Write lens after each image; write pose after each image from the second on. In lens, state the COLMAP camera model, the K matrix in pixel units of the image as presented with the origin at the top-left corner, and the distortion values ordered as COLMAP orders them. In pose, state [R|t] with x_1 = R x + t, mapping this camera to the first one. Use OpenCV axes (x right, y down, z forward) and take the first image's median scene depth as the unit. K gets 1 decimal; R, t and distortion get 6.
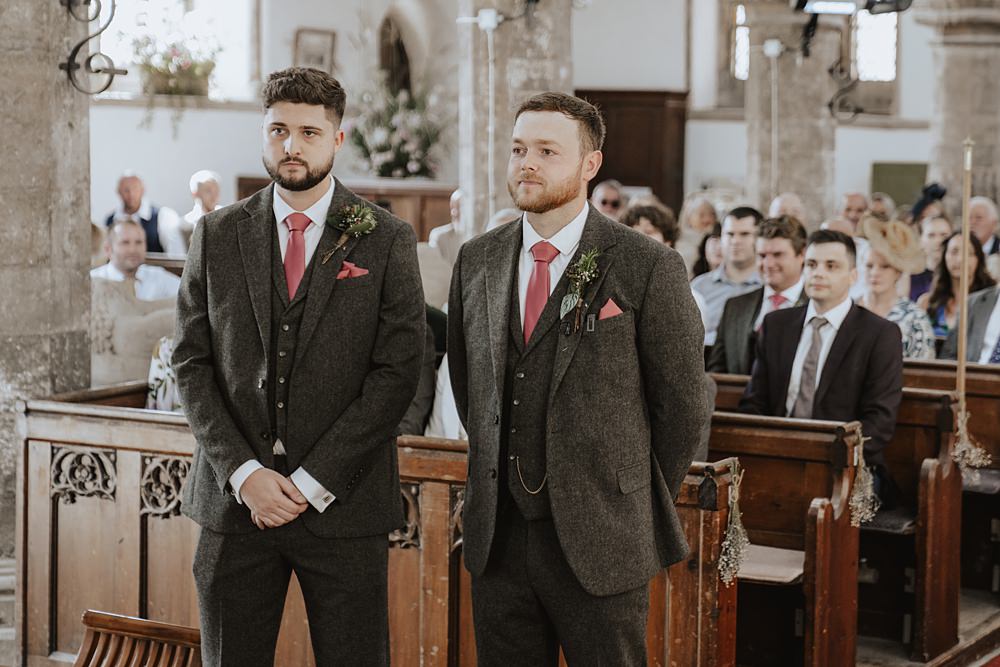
lens RADIAL K [[2106.0, 0, 500.0], [0, 2106.0, 333.5], [0, 0, 1]] dist [-0.042089, 0.297683]
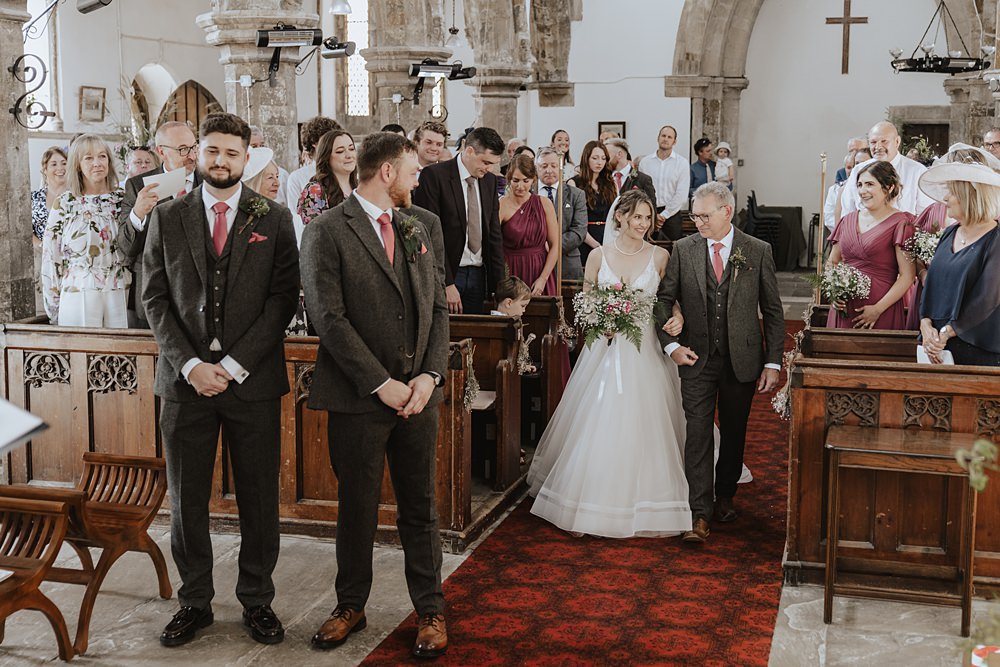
lens RADIAL K [[1228.3, 0, 500.0], [0, 1228.3, 333.5], [0, 0, 1]] dist [-0.009482, -0.005702]
pose [[0.965314, -0.045326, 0.257127, -0.104867], [0.030854, 0.997719, 0.060043, -0.004862], [-0.259262, -0.050027, 0.964511, 0.013291]]
